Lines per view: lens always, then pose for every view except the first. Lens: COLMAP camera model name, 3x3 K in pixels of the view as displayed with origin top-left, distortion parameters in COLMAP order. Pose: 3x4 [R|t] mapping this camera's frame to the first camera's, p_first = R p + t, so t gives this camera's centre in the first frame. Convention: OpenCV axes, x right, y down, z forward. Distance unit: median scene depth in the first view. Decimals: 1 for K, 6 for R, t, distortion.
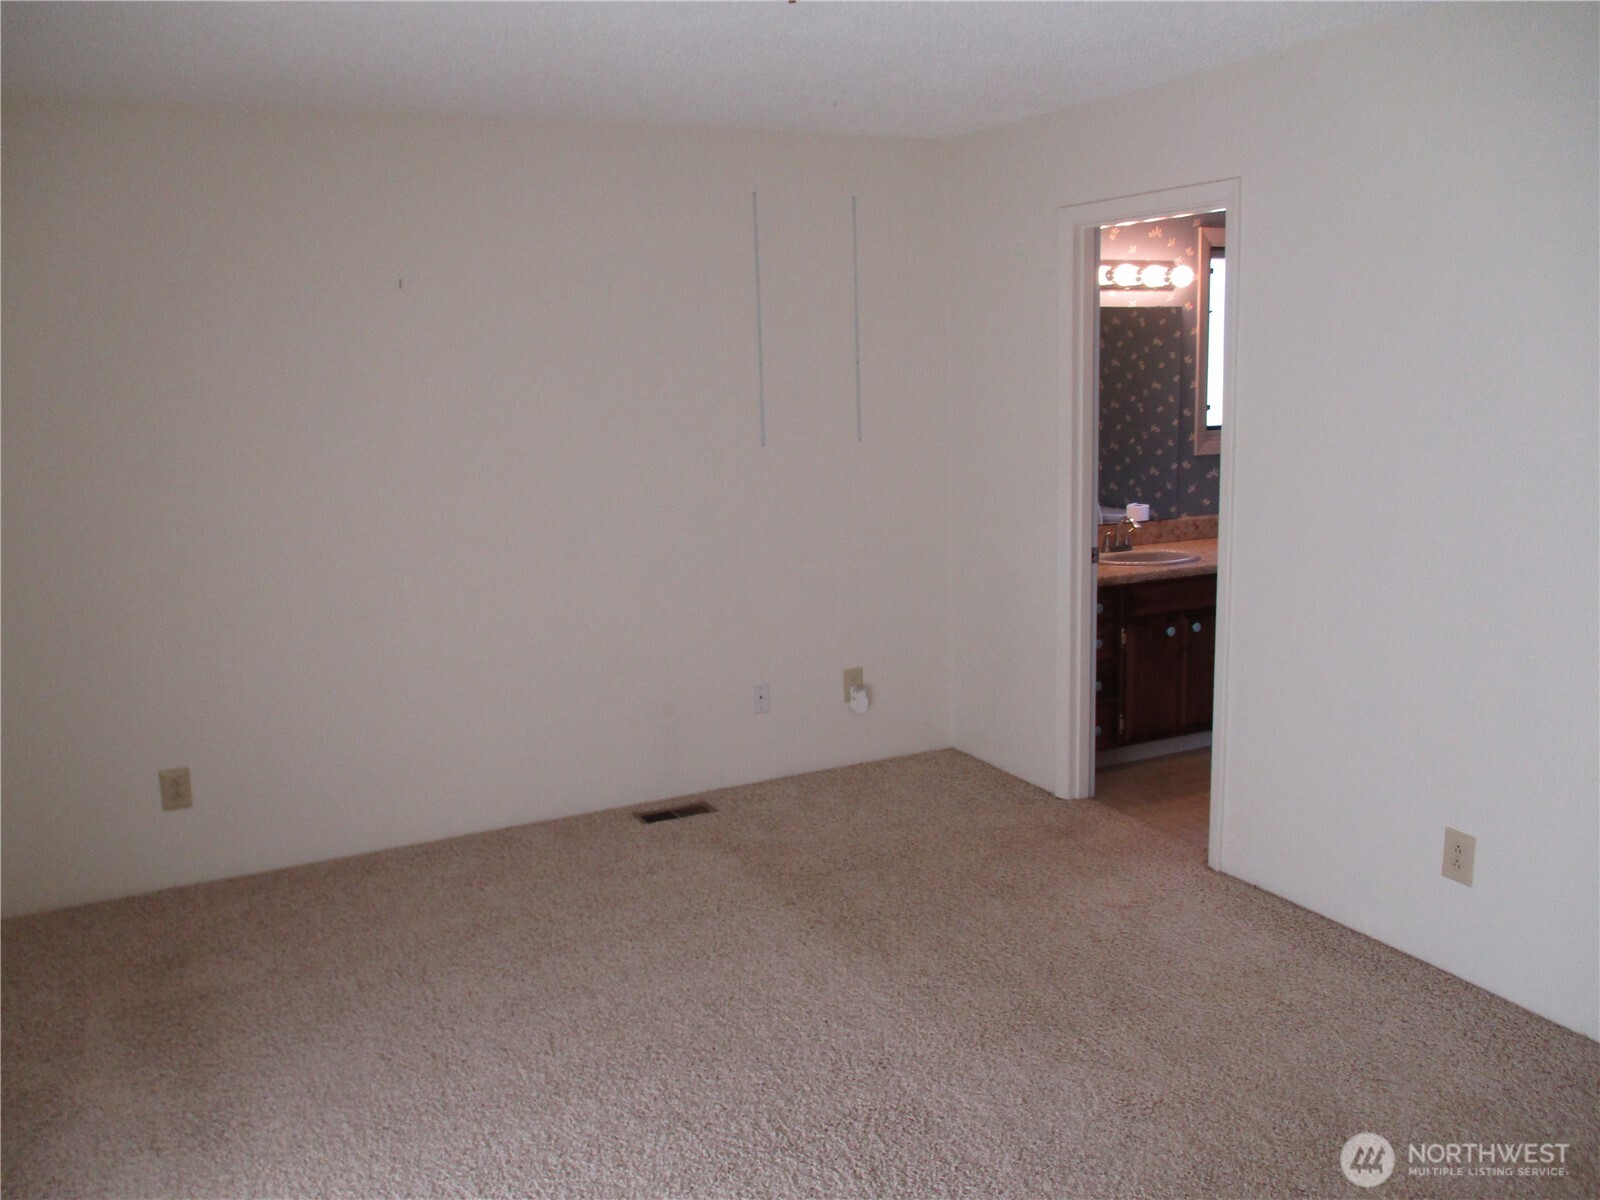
lens RADIAL K [[1346.6, 0, 794.8], [0, 1346.6, 602.2], [0, 0, 1]] dist [0.019283, 0.010311]
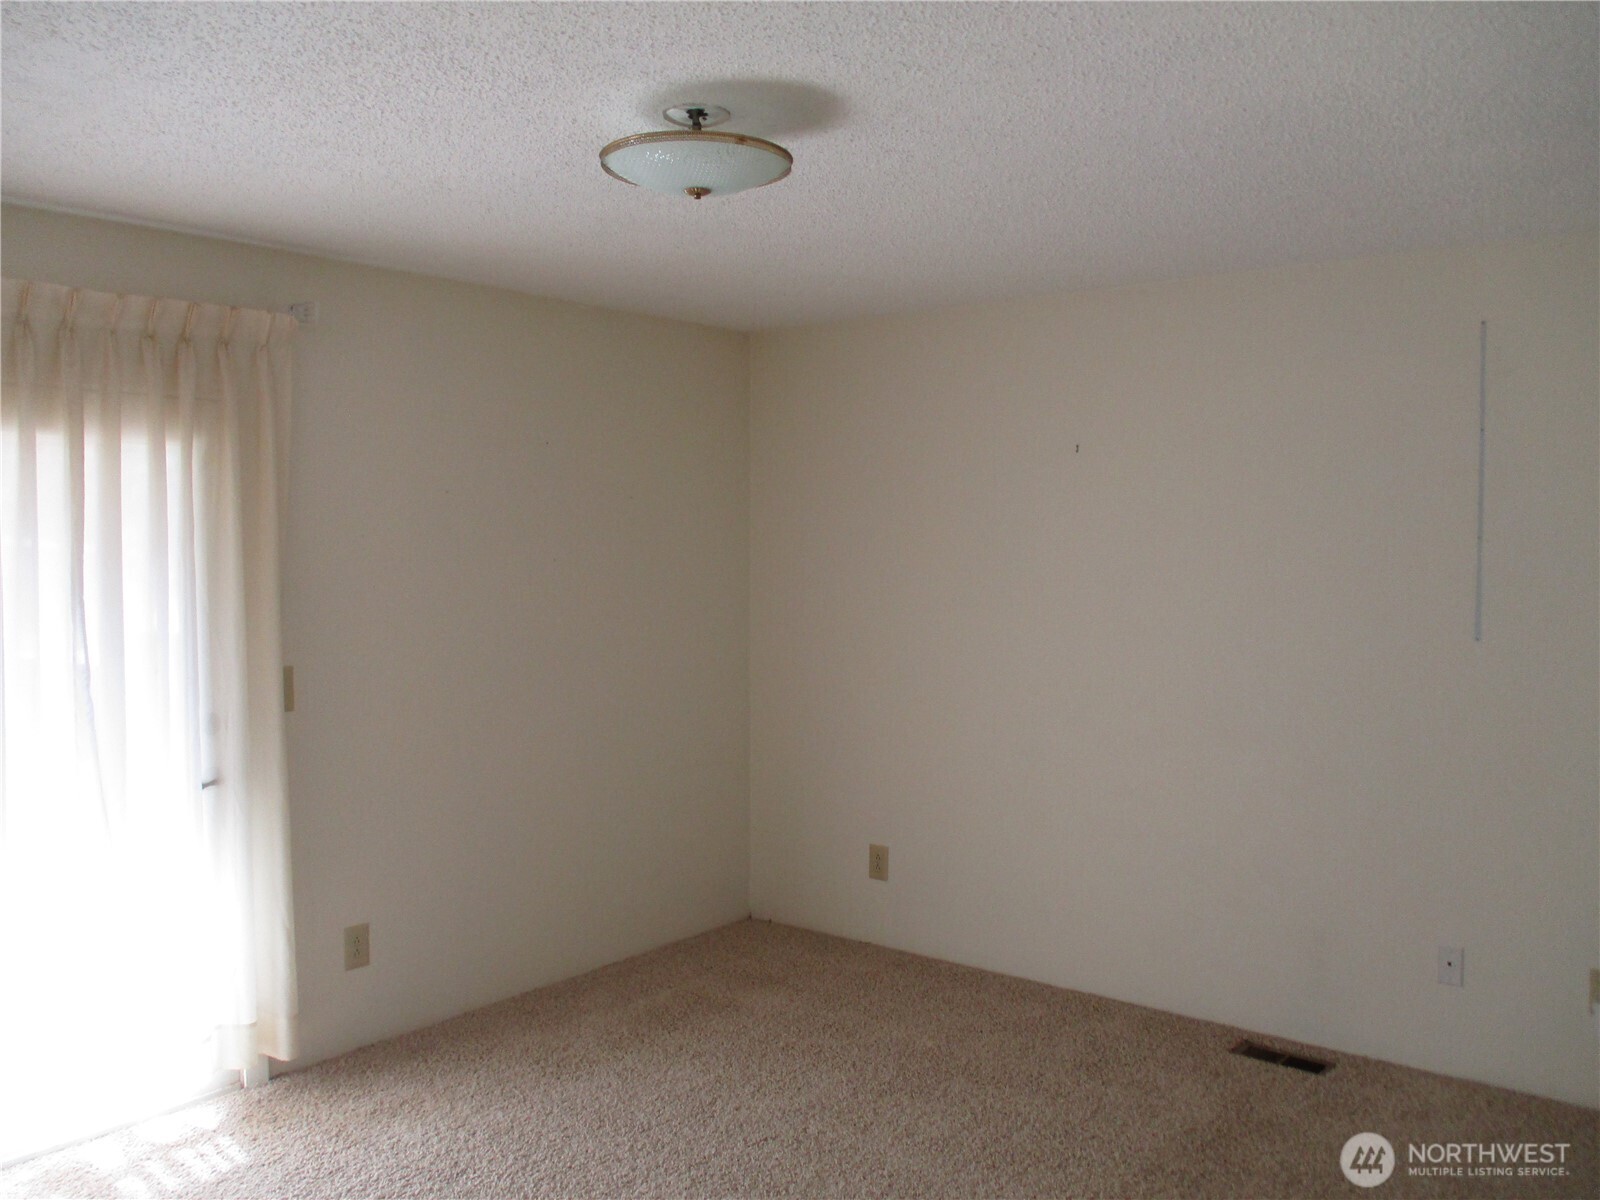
lens RADIAL K [[1346.6, 0, 794.4], [0, 1346.6, 593.5], [0, 0, 1]] dist [0.019283, 0.010311]
pose [[0.412475, 0.069192, -0.908338, 0.533250], [-0.163249, 0.986584, 0.001022, -0.081225], [0.896222, 0.147864, 0.418237, 0.328781]]
